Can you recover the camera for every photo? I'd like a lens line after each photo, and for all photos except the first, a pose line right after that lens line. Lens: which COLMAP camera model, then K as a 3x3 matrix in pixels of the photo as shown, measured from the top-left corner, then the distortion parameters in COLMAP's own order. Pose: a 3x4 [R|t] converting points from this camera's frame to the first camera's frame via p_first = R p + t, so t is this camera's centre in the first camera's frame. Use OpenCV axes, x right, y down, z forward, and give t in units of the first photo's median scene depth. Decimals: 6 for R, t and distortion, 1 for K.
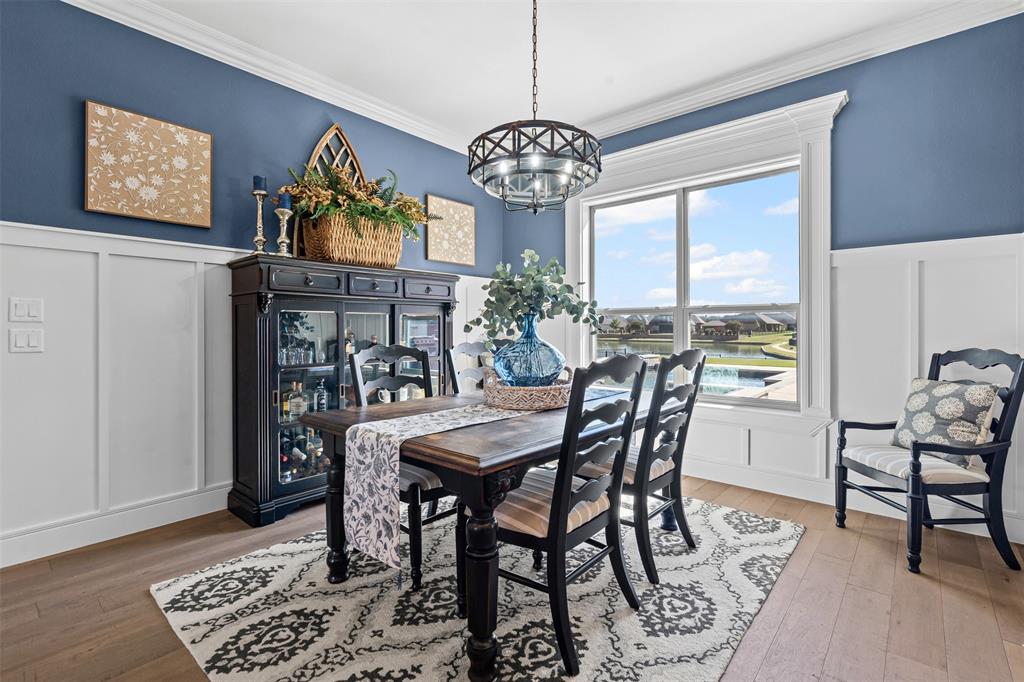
lens RADIAL K [[465.4, 0, 508.6], [0, 465.4, 327.5], [0, 0, 1]] dist [-0.002495, 0.000363]
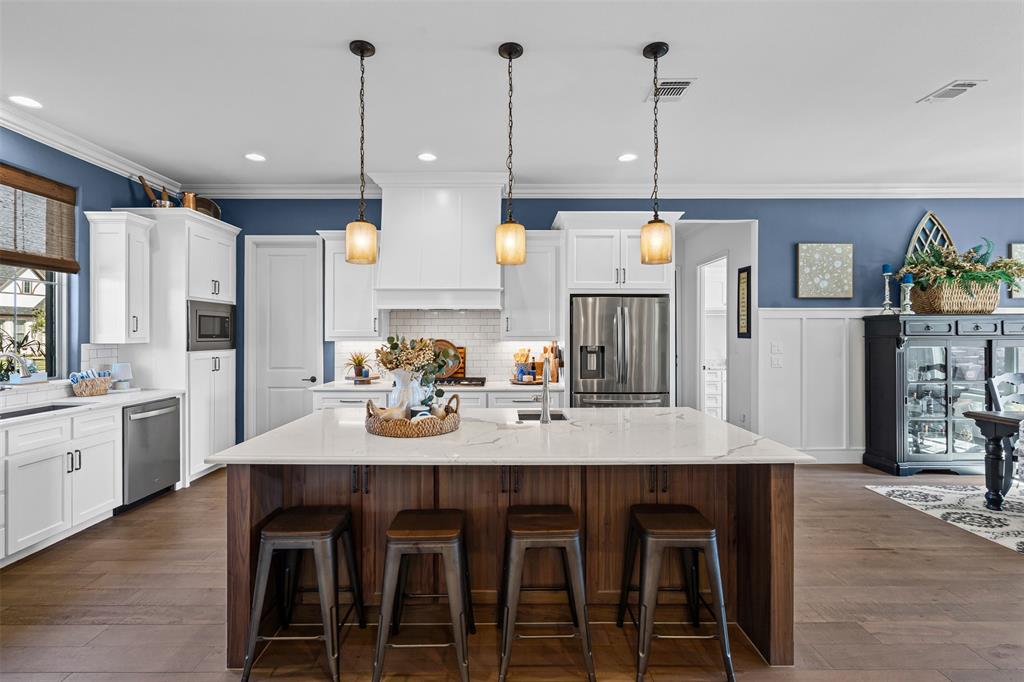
lens RADIAL K [[465.4, 0, 507.2], [0, 465.4, 336.2], [0, 0, 1]] dist [-0.002495, 0.000363]
pose [[0.661775, 0.000205, -0.749703, -0.199043], [0.002784, 0.999992, 0.002730, -0.081658], [0.749698, -0.003894, 0.661769, -1.100191]]
